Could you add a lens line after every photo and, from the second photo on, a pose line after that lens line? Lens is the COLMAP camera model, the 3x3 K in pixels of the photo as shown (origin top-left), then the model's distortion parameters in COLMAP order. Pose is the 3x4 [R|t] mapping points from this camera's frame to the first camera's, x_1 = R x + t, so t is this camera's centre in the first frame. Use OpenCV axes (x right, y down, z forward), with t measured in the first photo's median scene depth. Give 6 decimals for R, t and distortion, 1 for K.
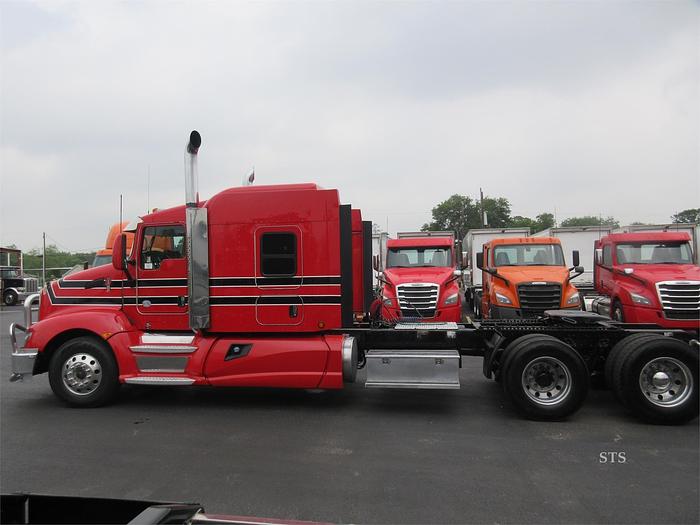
lens RADIAL K [[527.9, 0, 350.0], [0, 527.9, 262.5], [0, 0, 1]] dist [0.044962, -0.061311]
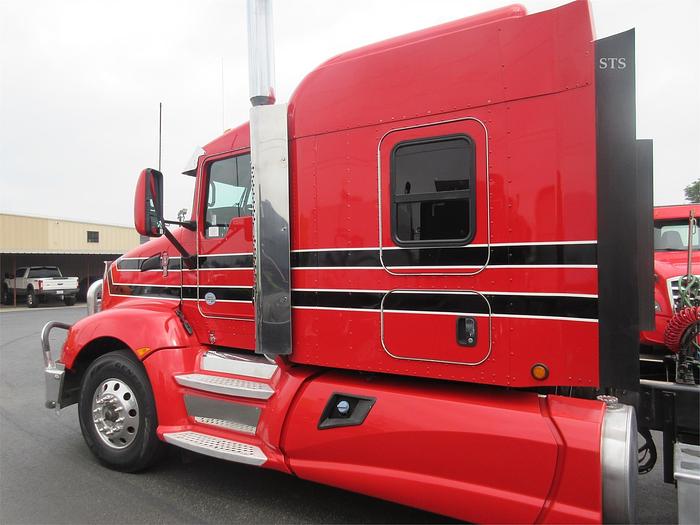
lens RADIAL K [[527.9, 0, 350.0], [0, 527.9, 262.5], [0, 0, 1]] dist [0.044962, -0.061311]
pose [[0.921916, 0.005234, -0.387354, -0.030988], [-0.000222, 0.999916, 0.012982, 0.032790], [0.387389, -0.011882, 0.921840, 0.557271]]
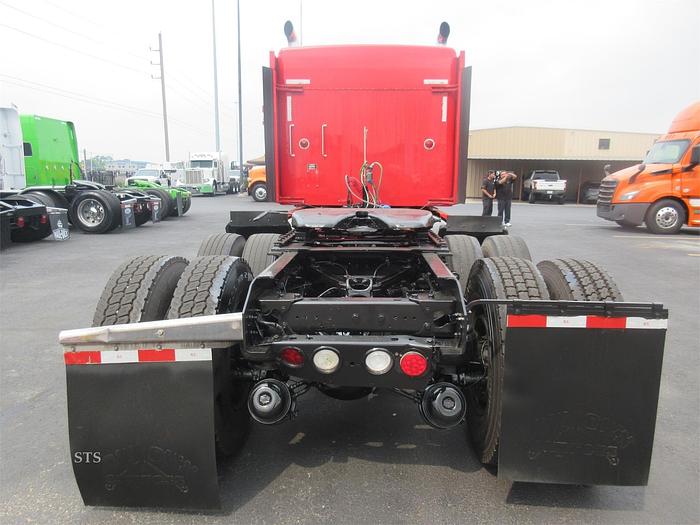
lens RADIAL K [[536.6, 0, 350.0], [0, 536.6, 262.5], [0, 0, 1]] dist [-0.000749, -0.009485]
pose [[0.133432, 0.180526, -0.974477, 0.891976], [-0.000444, 0.983281, 0.182096, 0.049228], [0.991058, -0.023865, 0.131281, 0.932693]]
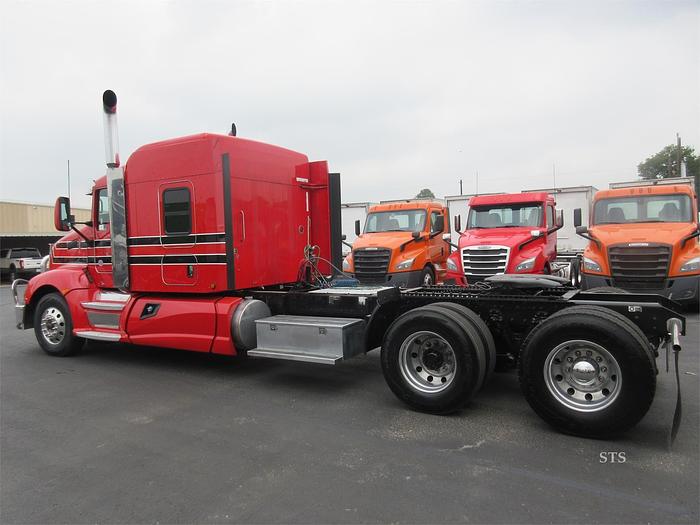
lens RADIAL K [[527.9, 0, 350.0], [0, 527.9, 262.5], [0, 0, 1]] dist [0.044962, -0.061311]
pose [[0.929775, 0.005655, -0.368084, 0.478884], [0.016739, 0.998198, 0.057620, 0.024912], [0.367747, -0.059735, 0.928005, 0.209359]]
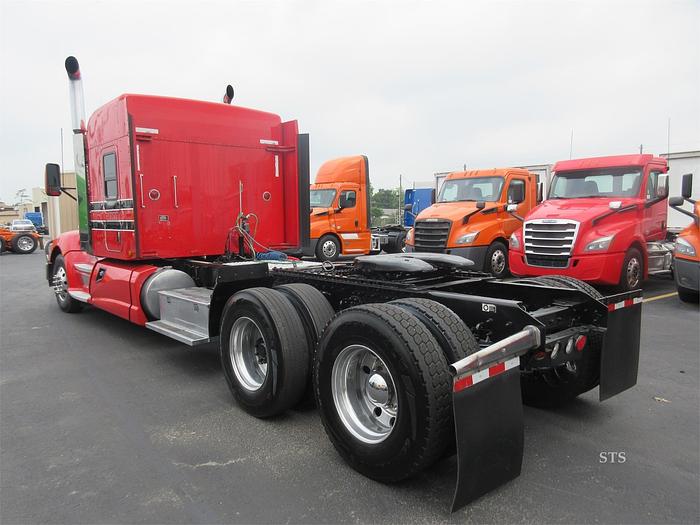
lens RADIAL K [[527.9, 0, 350.0], [0, 527.9, 262.5], [0, 0, 1]] dist [0.044962, -0.061311]
pose [[0.769933, 0.069093, -0.634373, 0.758521], [0.002553, 0.993780, 0.111336, 0.031316], [0.638120, -0.087341, 0.764967, 0.505043]]
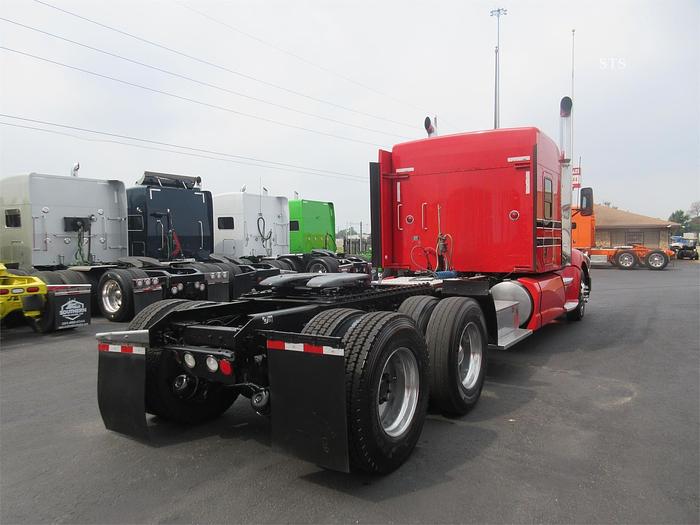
lens RADIAL K [[527.9, 0, 350.0], [0, 527.9, 262.5], [0, 0, 1]] dist [0.044962, -0.061311]
pose [[-0.381818, 0.063293, -0.922068, 1.009149], [0.030774, 0.997970, 0.055760, 0.040766], [0.923725, -0.007086, -0.382991, 1.285436]]
